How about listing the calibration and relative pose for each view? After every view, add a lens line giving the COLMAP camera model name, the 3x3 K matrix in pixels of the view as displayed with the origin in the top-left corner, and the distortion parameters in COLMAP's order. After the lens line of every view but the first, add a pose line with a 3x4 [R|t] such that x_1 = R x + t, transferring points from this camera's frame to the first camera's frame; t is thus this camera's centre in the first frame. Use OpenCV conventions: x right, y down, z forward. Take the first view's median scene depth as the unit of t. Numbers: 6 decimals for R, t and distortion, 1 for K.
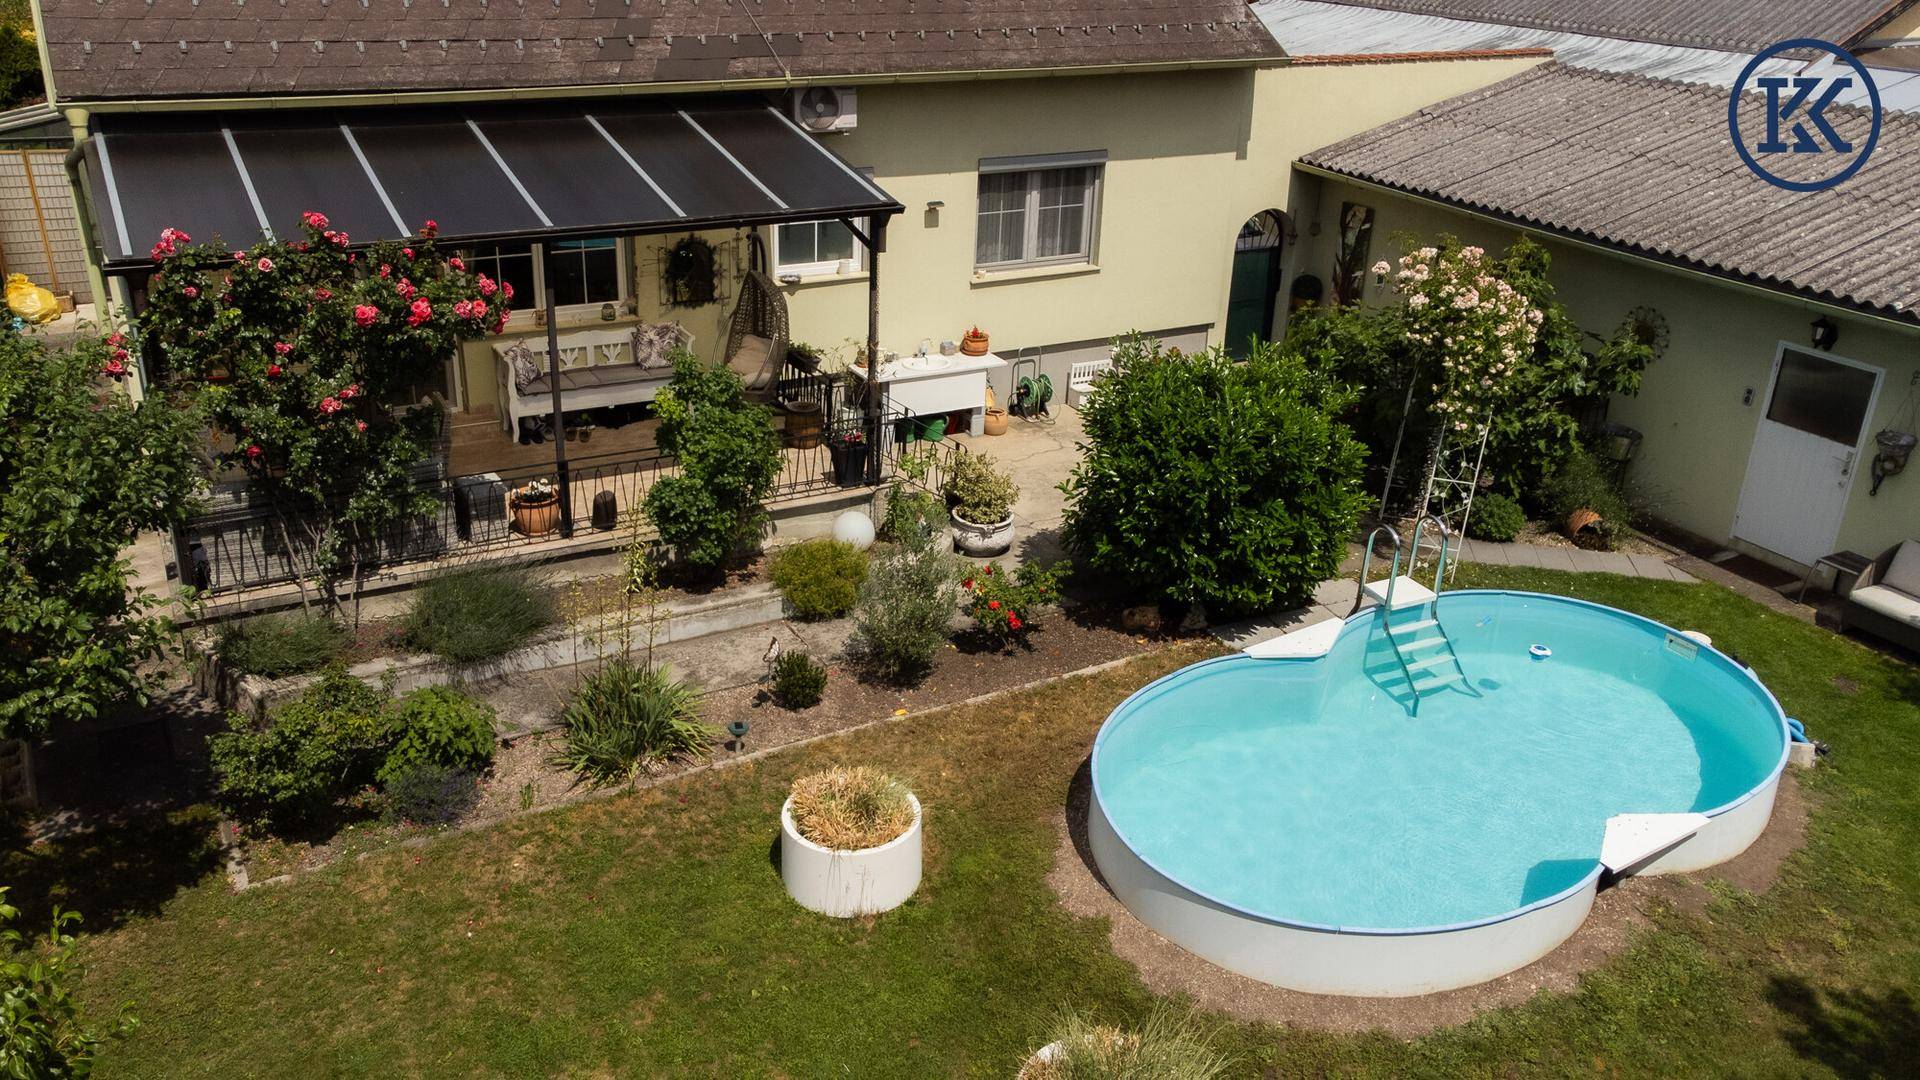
lens RADIAL K [[1515.6, 0, 953.1], [0, 1515.6, 513.9], [0, 0, 1]] dist [0.046819, -0.004316]
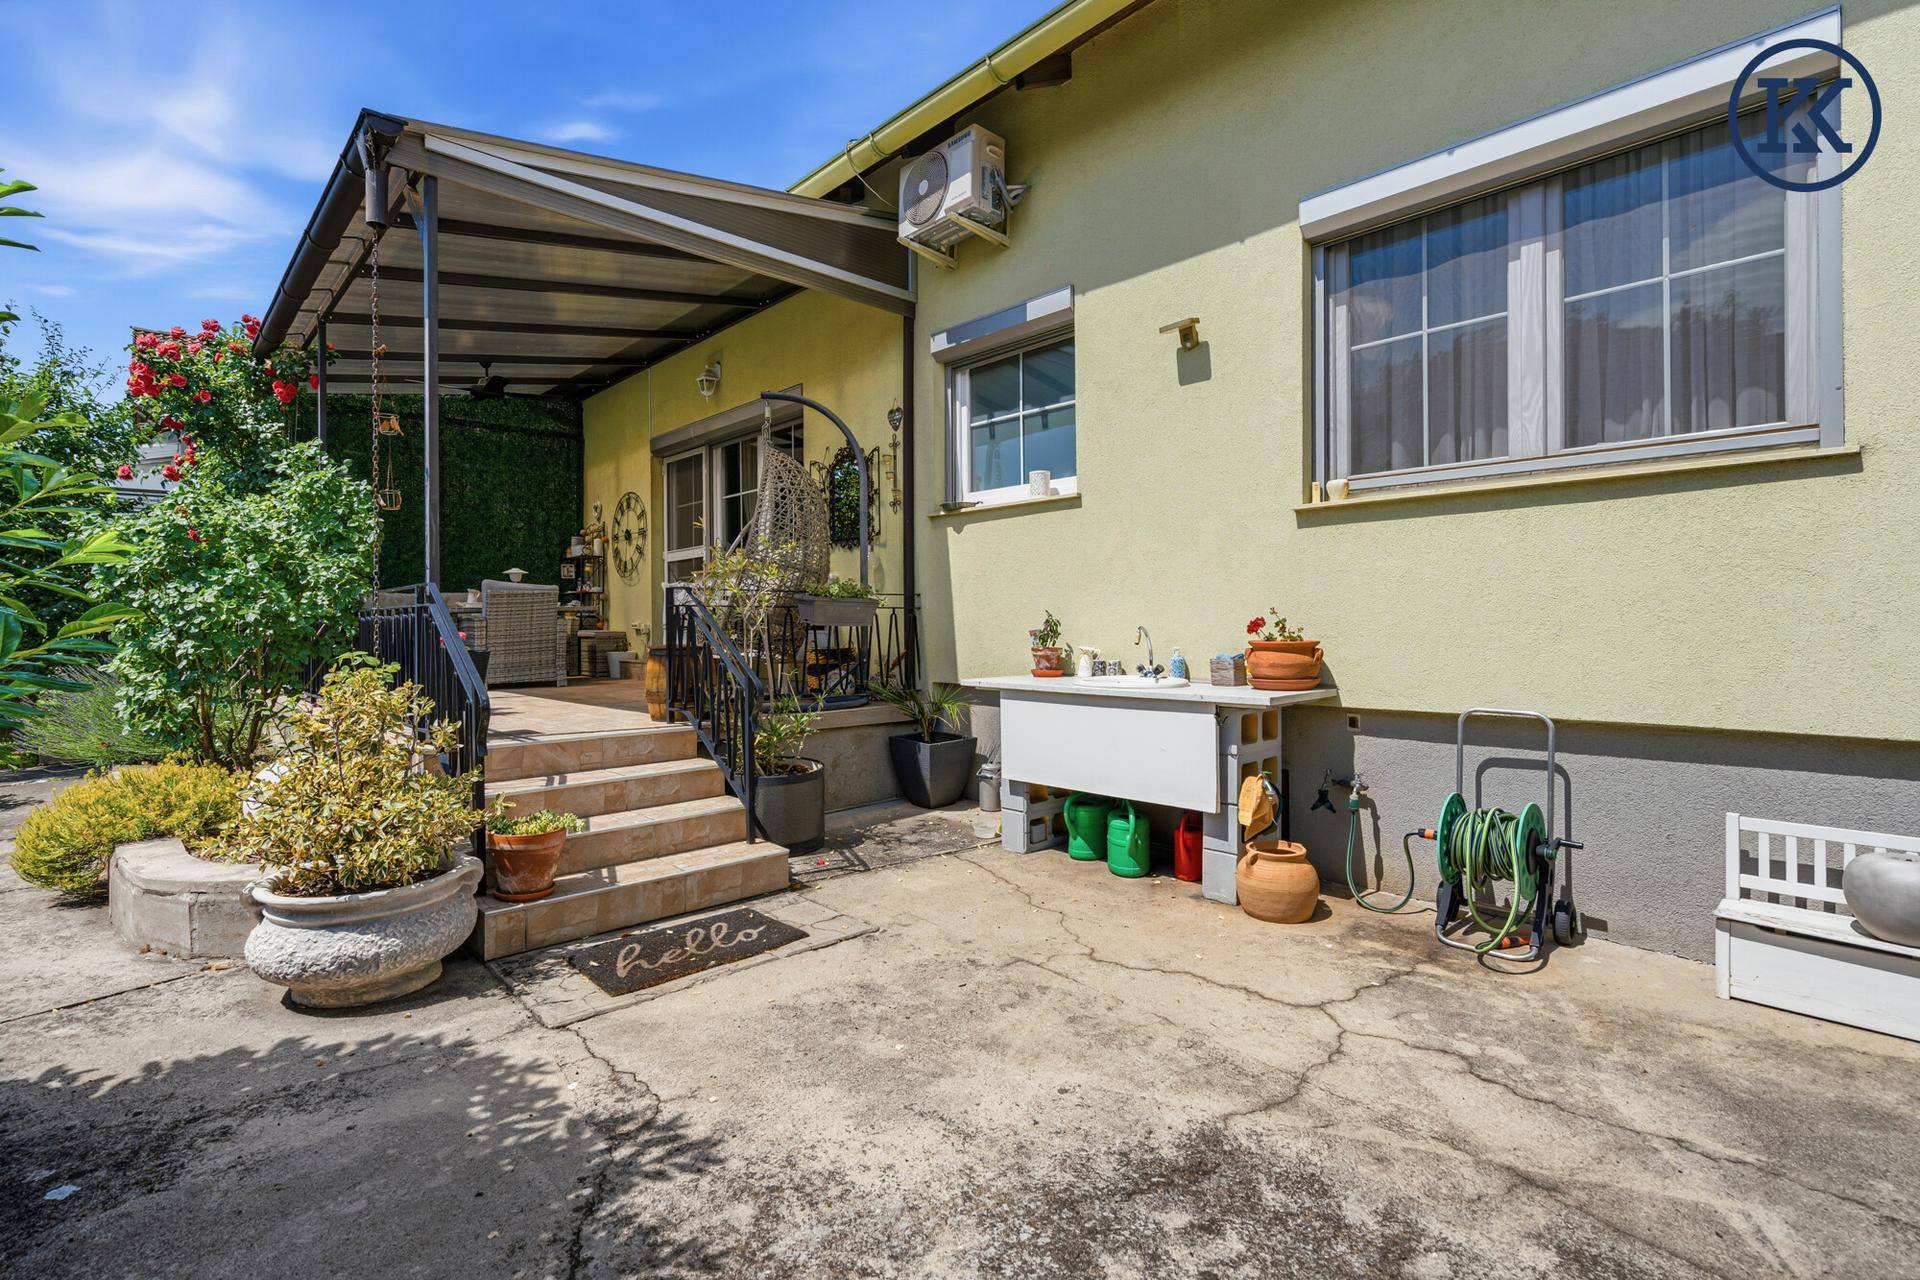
lens RADIAL K [[890.9, 0, 969.5], [0, 890.9, 627.6], [0, 0, 1]] dist [-0.001412, 0.001041]
pose [[0.273325, -0.032834, -0.961361, 0.243782], [-0.367987, 0.919826, -0.136038, -0.071339], [0.888751, 0.390951, 0.239328, 1.017274]]
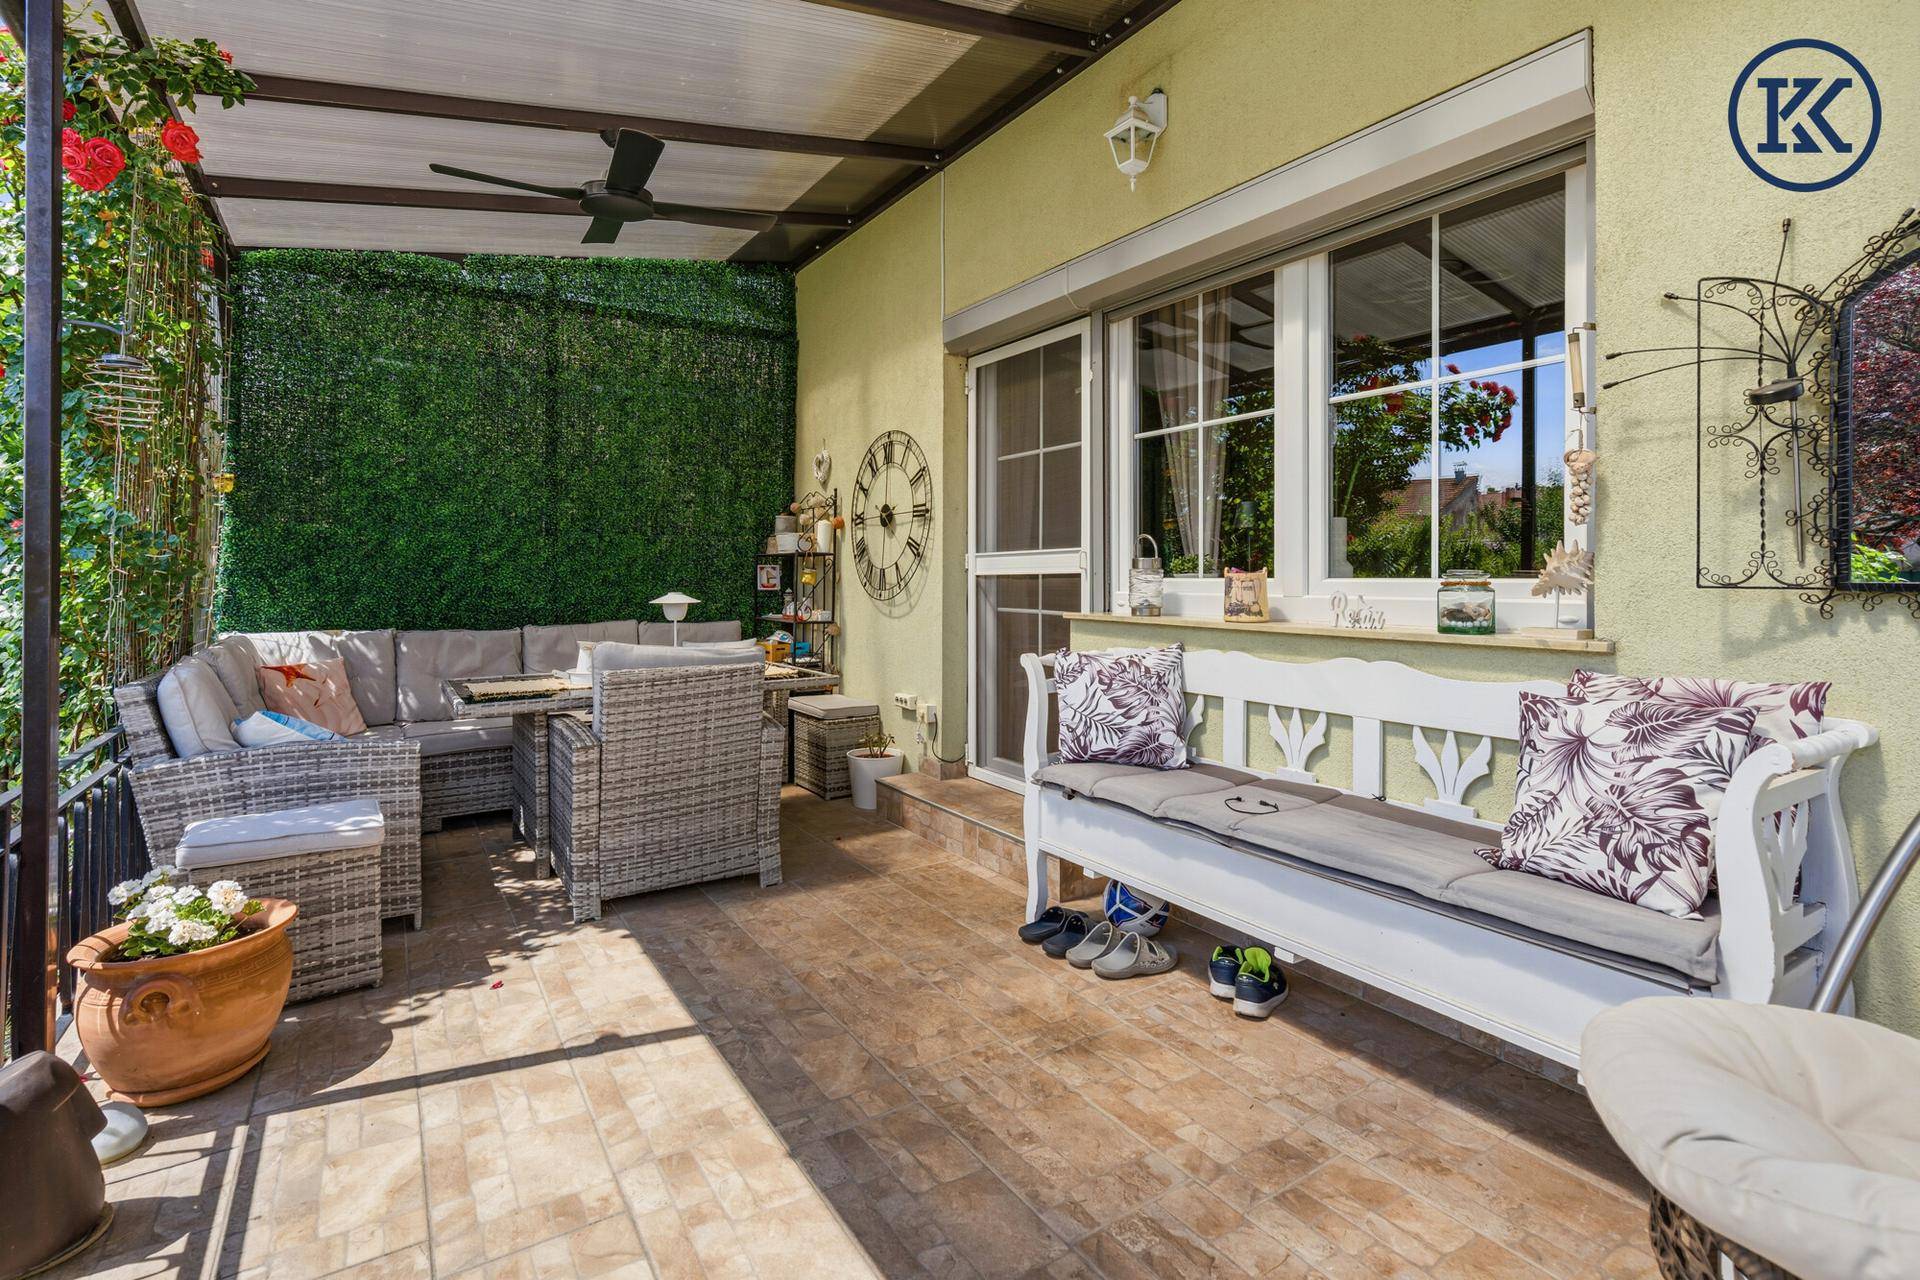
lens RADIAL K [[890.9, 0, 978.7], [0, 890.9, 572.5], [0, 0, 1]] dist [-0.001412, 0.001041]
pose [[0.115142, -0.037255, -0.992650, -0.095092], [-0.394505, 0.915394, -0.080116, -0.096518], [0.911651, 0.400830, 0.090703, 0.939413]]
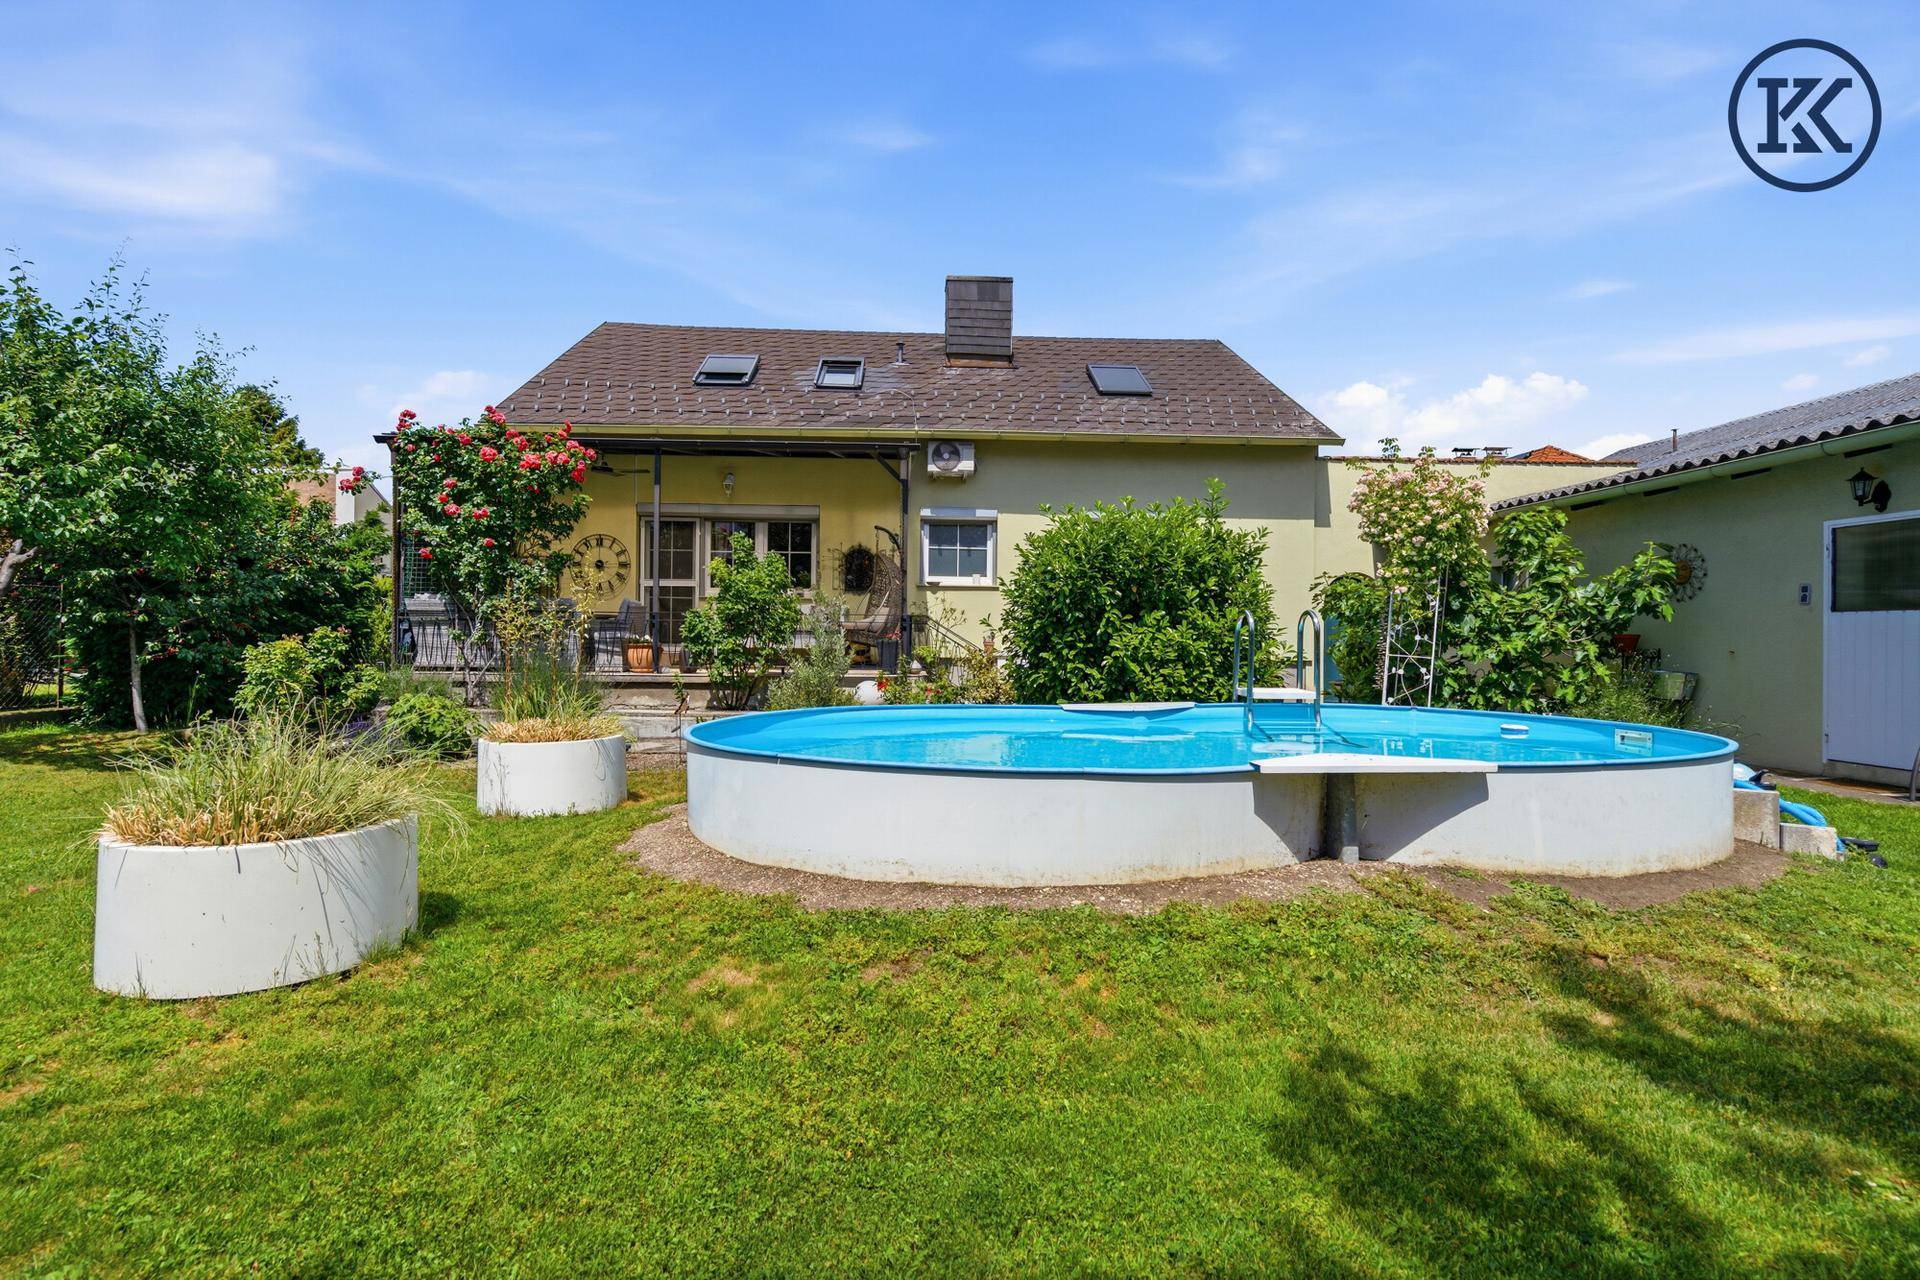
lens RADIAL K [[890.9, 0, 955.7], [0, 890.9, 638.1], [0, 0, 1]] dist [-0.001412, 0.001041]
pose [[0.899532, -0.020924, -0.436354, 0.295072], [-0.156124, 0.917489, -0.365840, 0.207919], [0.408005, 0.397210, 0.822044, 0.378510]]
